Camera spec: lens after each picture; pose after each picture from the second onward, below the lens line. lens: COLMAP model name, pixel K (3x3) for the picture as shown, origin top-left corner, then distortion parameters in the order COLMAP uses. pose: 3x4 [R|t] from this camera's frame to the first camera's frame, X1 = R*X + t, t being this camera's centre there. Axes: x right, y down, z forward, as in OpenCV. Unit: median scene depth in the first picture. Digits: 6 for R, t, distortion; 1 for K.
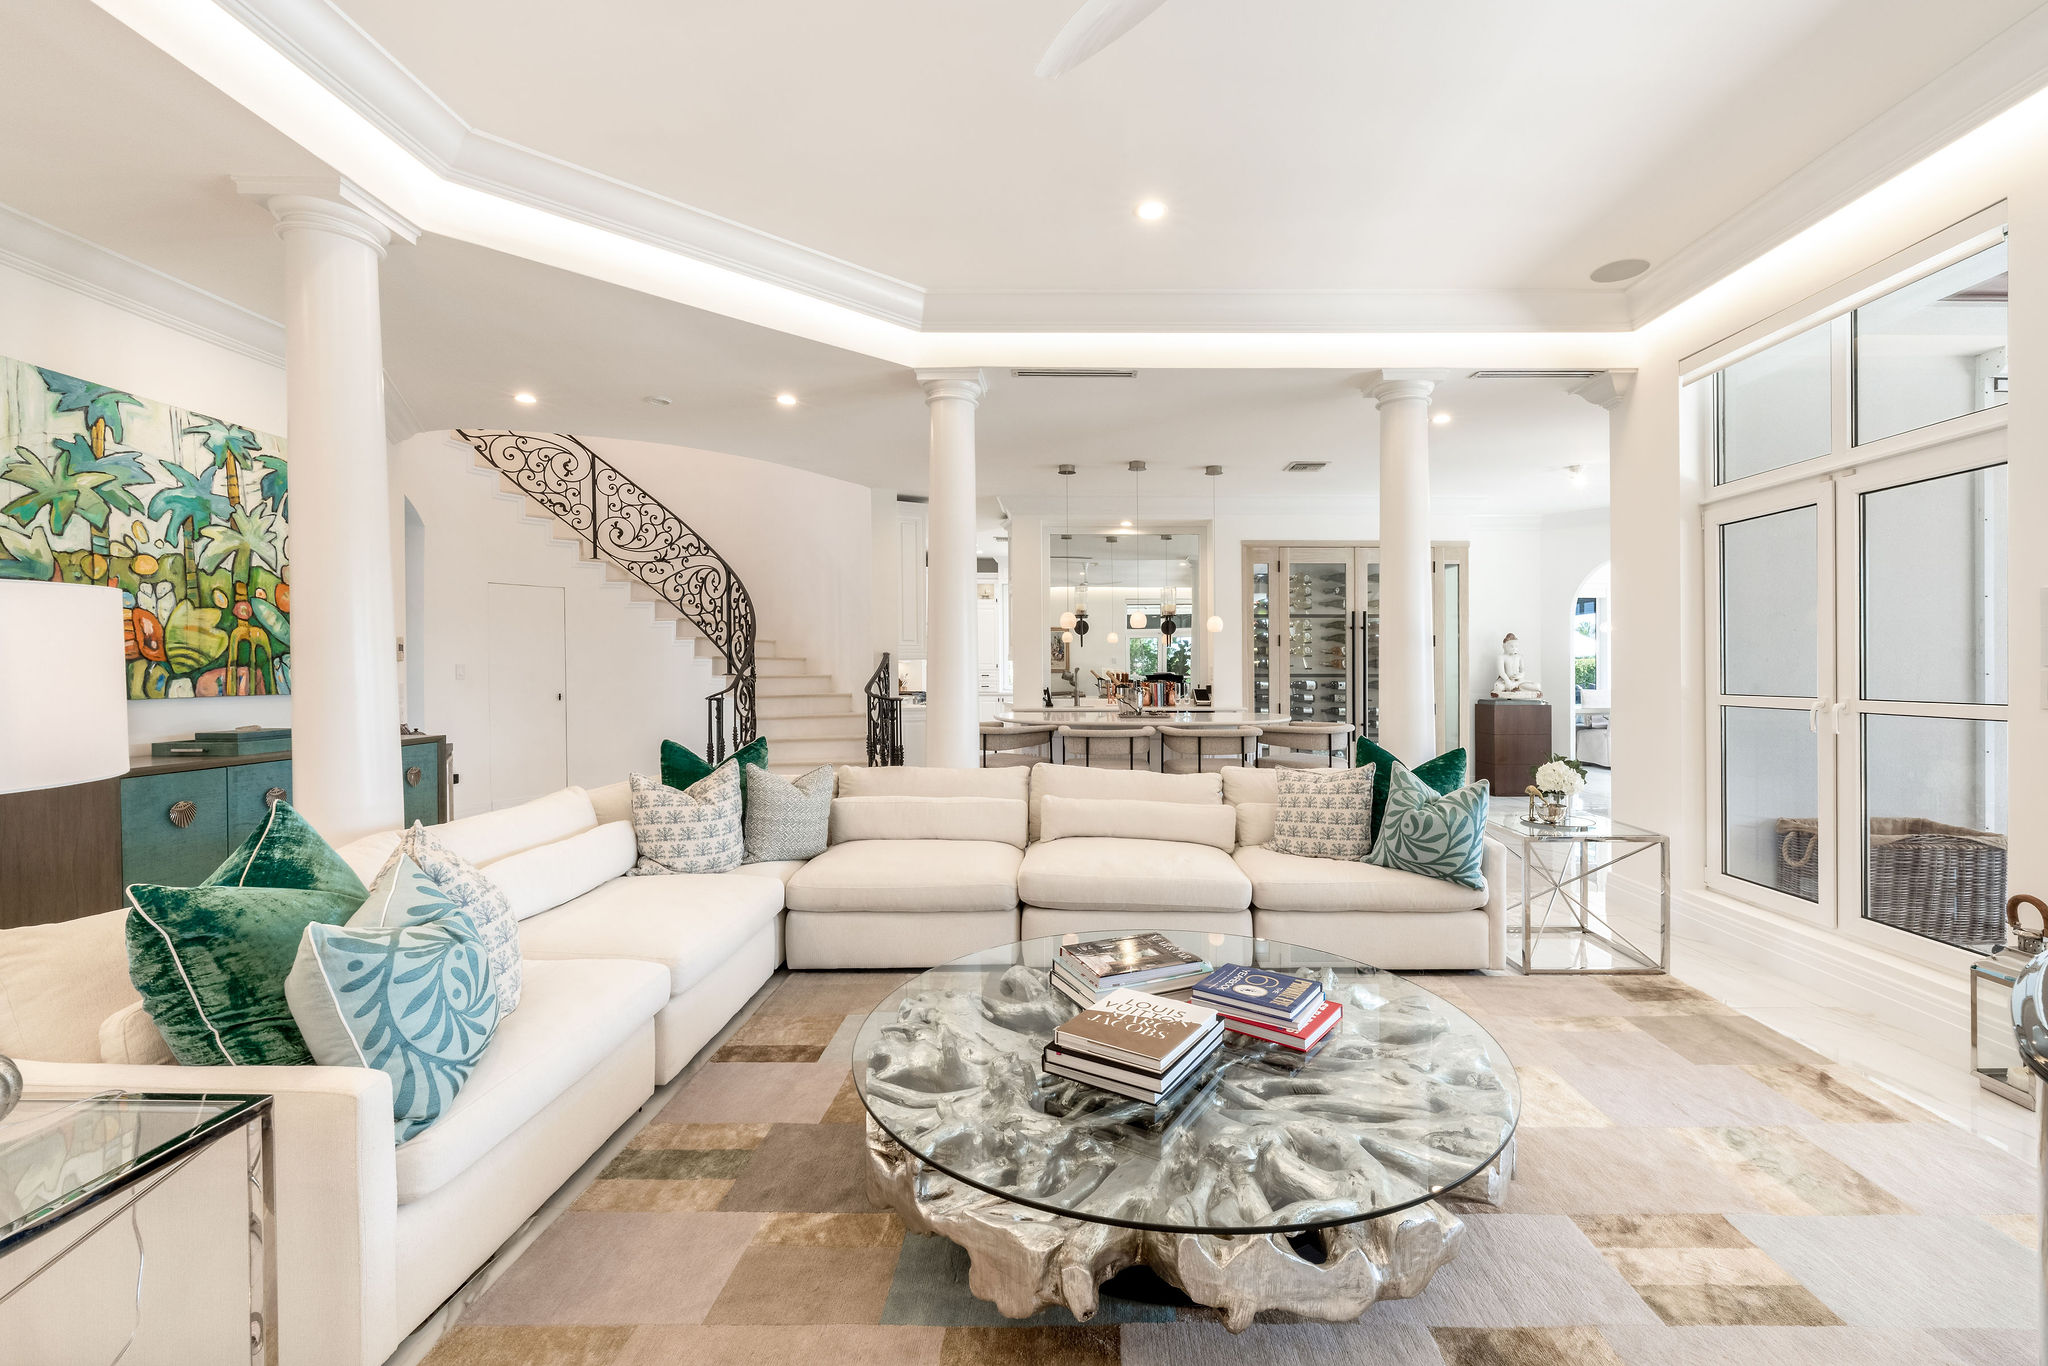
lens RADIAL K [[839.8, 0, 1030.0], [0, 839.8, 675.2], [0, 0, 1]] dist [0.002718, 0.000172]
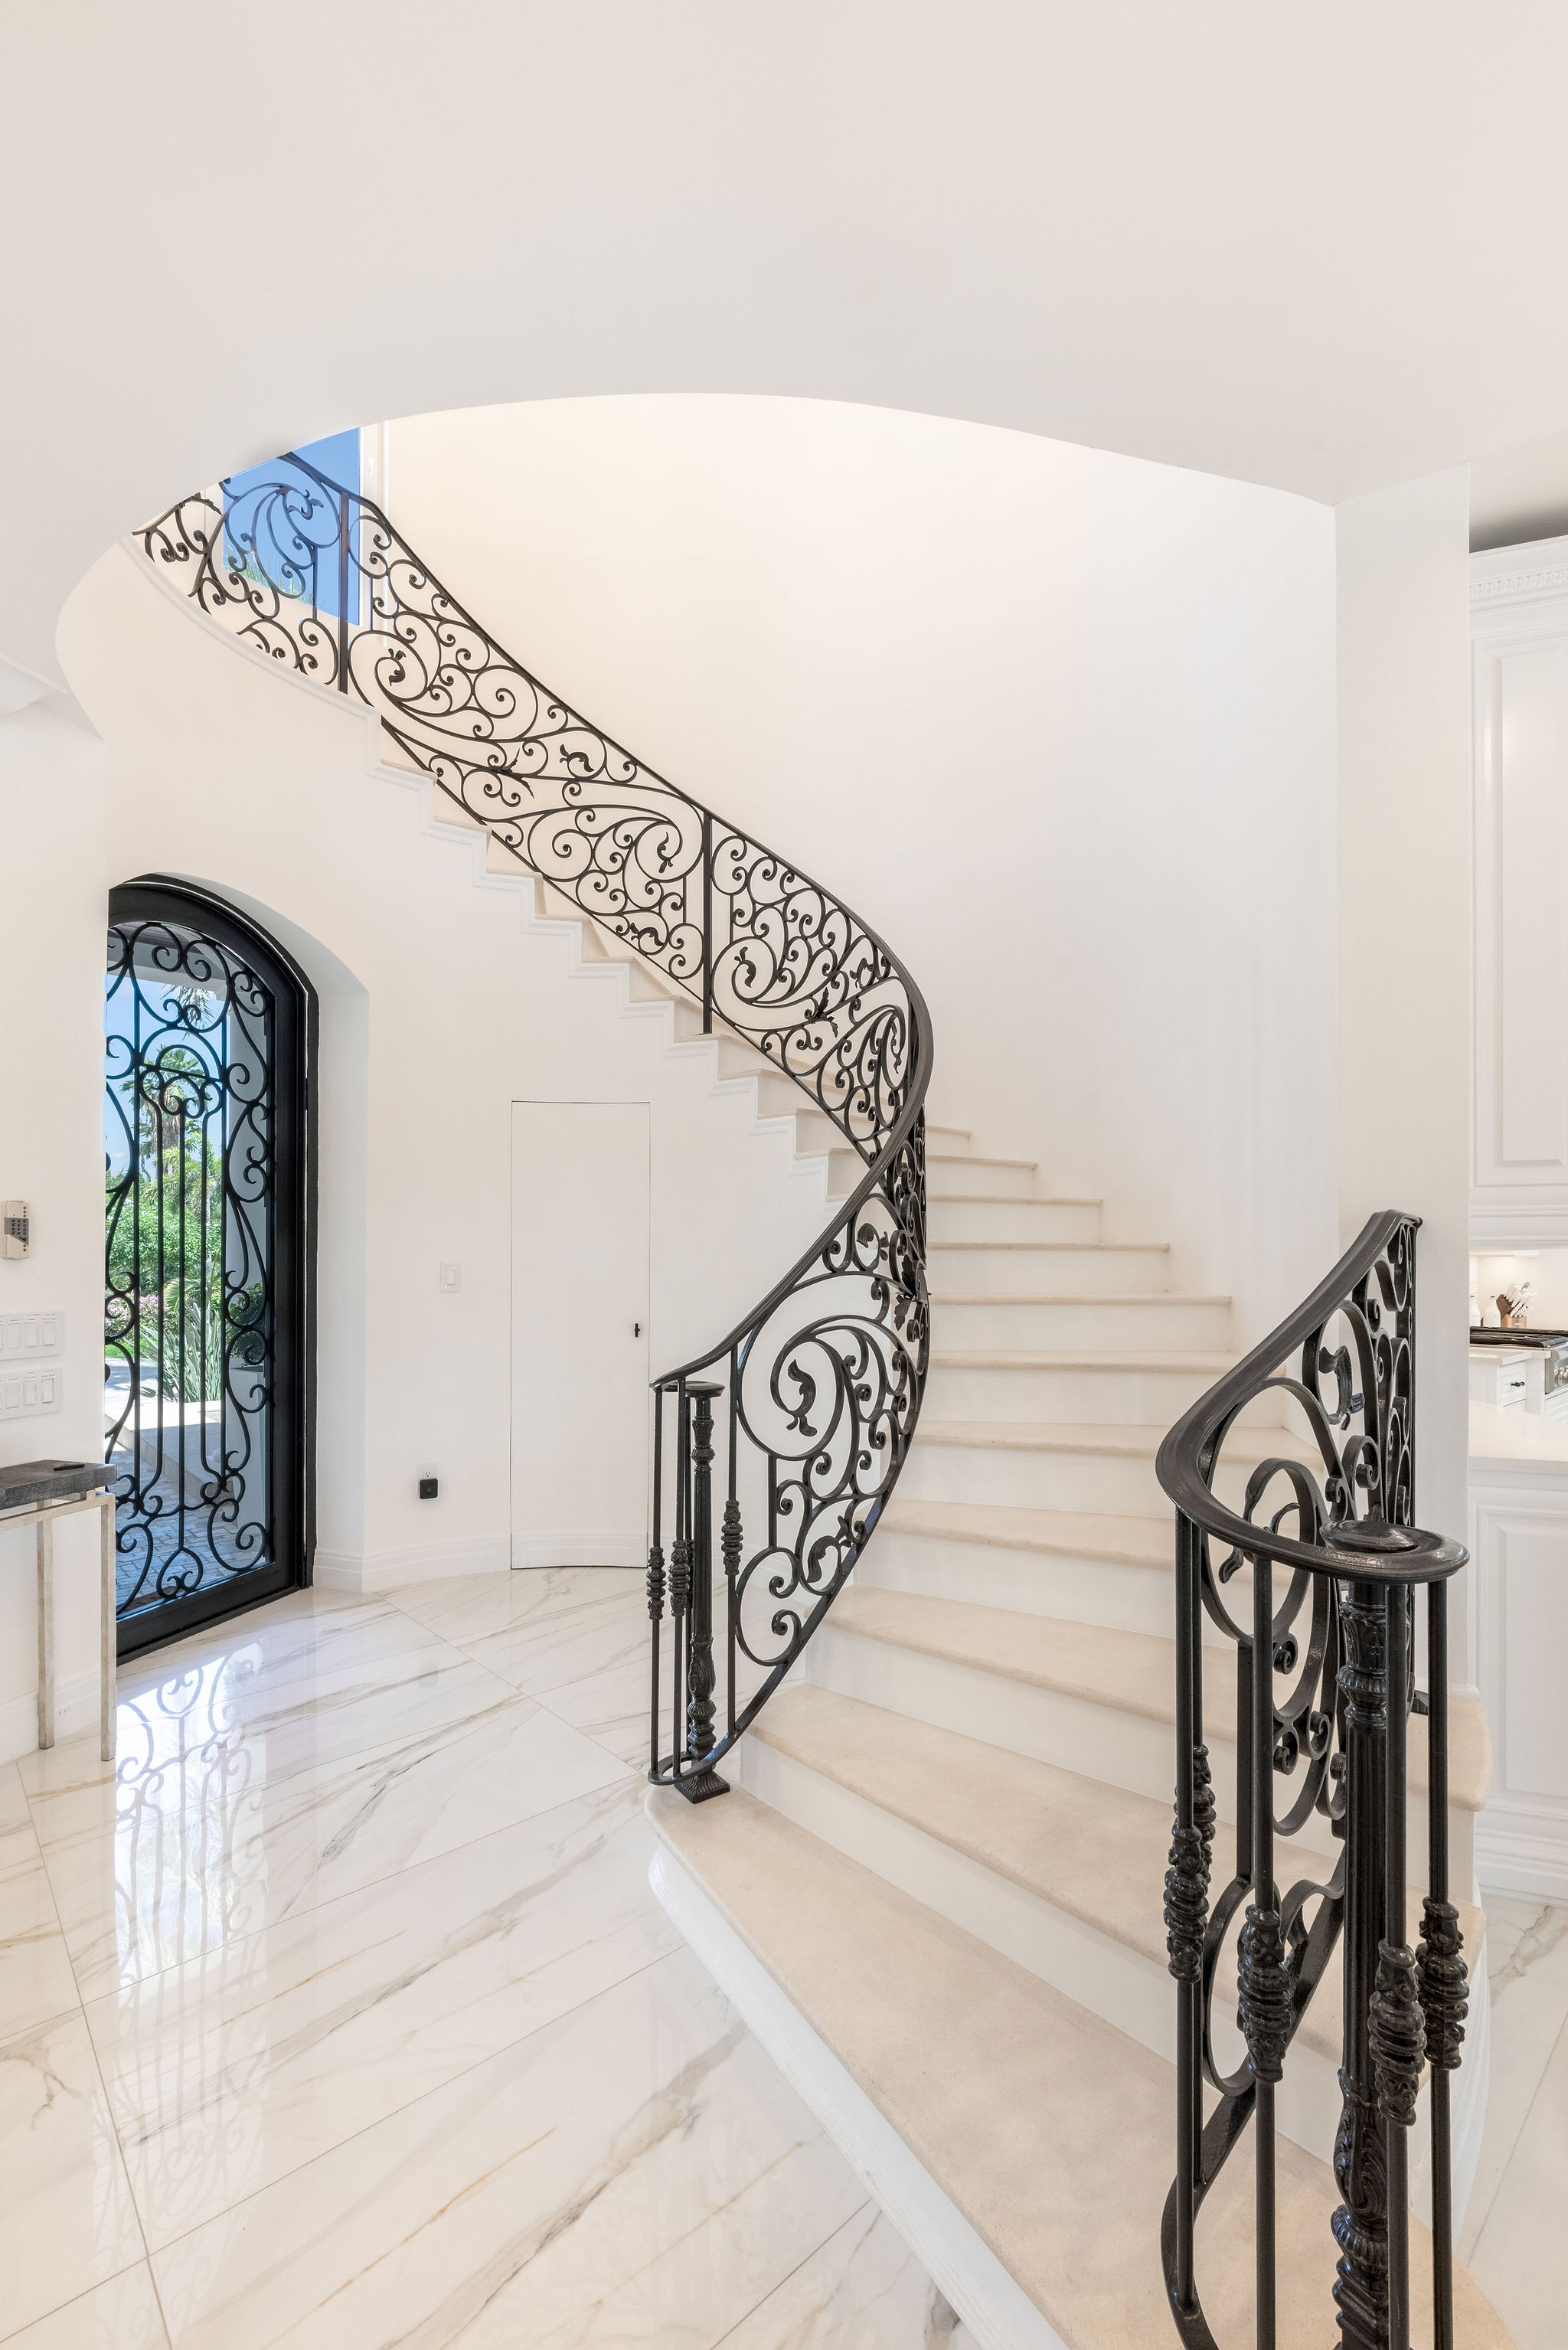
lens RADIAL K [[963.5, 0, 816.2], [0, 963.5, 1265.9], [0, 0, 1]] dist [0.002718, 0.000172]
pose [[0.692861, 0.006268, -0.721044, -0.090006], [-0.012695, 0.999913, -0.003507, -0.010071], [0.720959, 0.011583, 0.692880, 0.675217]]
